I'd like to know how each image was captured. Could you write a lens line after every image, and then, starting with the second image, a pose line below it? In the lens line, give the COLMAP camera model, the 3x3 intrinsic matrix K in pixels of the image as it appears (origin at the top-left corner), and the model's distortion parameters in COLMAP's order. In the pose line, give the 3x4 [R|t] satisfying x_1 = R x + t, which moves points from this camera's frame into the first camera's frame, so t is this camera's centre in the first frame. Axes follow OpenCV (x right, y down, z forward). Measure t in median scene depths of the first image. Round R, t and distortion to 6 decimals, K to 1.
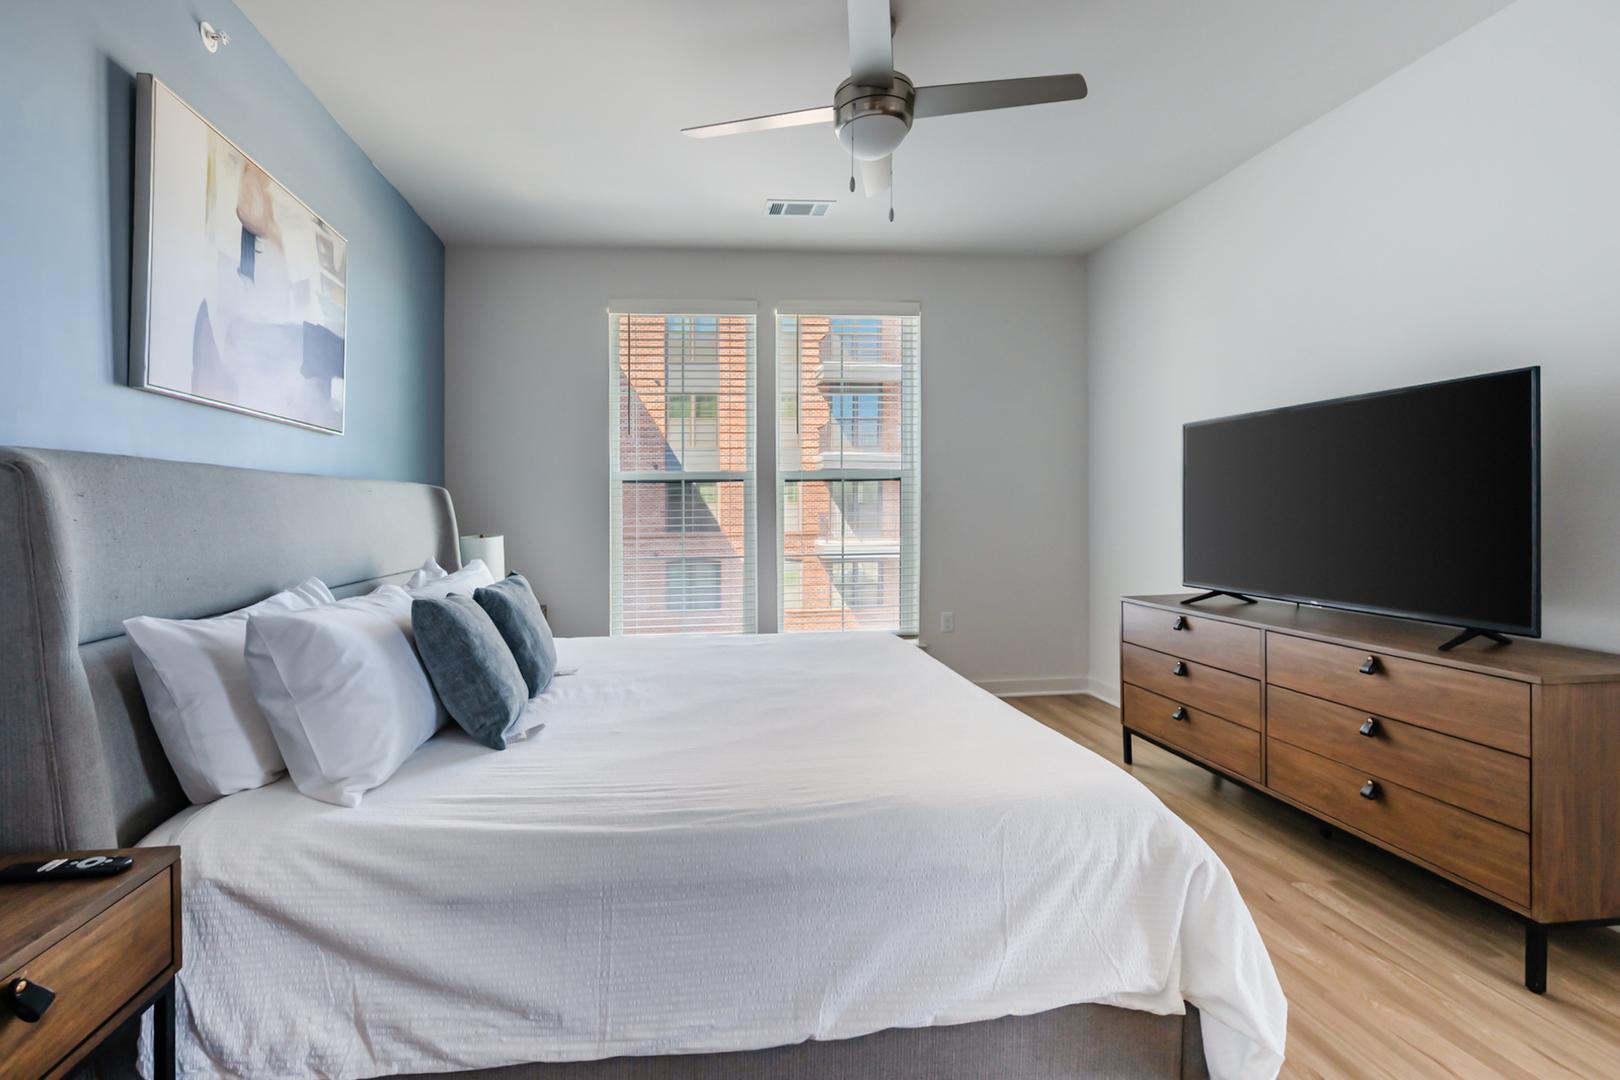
lens RADIAL K [[664.5, 0, 810.4], [0, 664.5, 512.9], [0, 0, 1]] dist [0.000574, 0.000036]
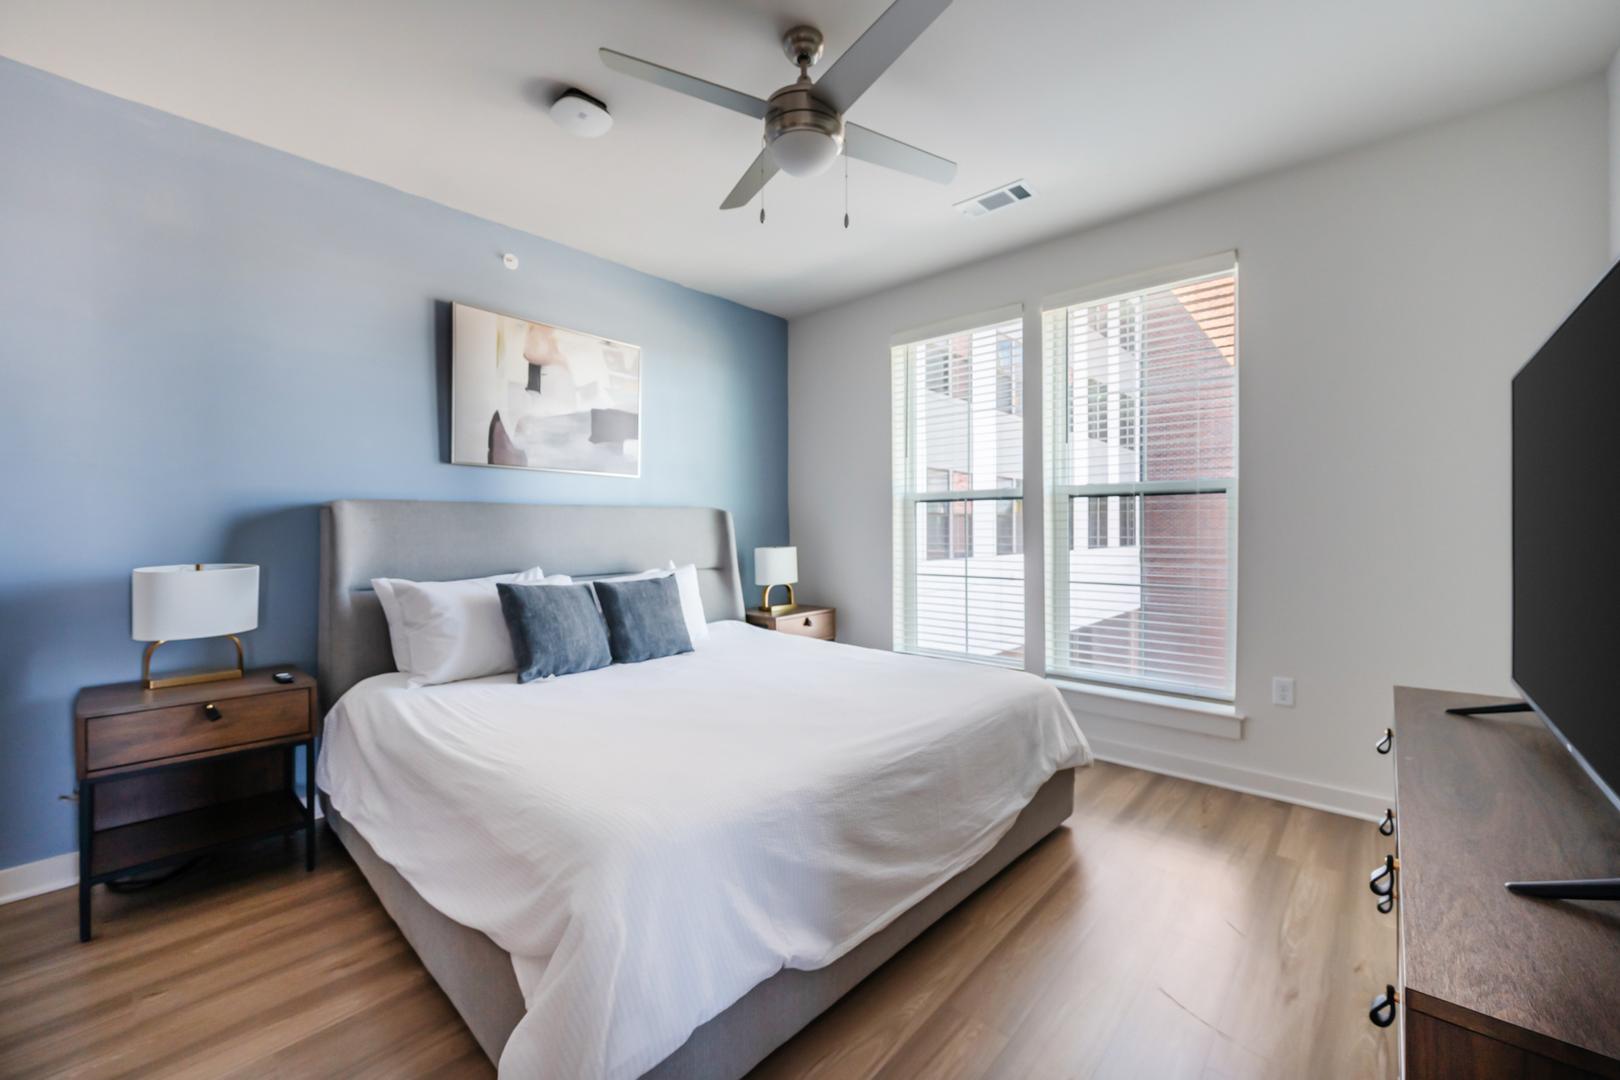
lens RADIAL K [[646.7, 0, 810.0], [0, 646.7, 540.0], [0, 0, 1]] dist [0.000206, -0.000041]
pose [[0.682333, 0.024163, -0.730642, 0.851237], [-0.012522, 0.999693, 0.021367, -0.013906], [0.730934, -0.005431, 0.682426, 0.368506]]
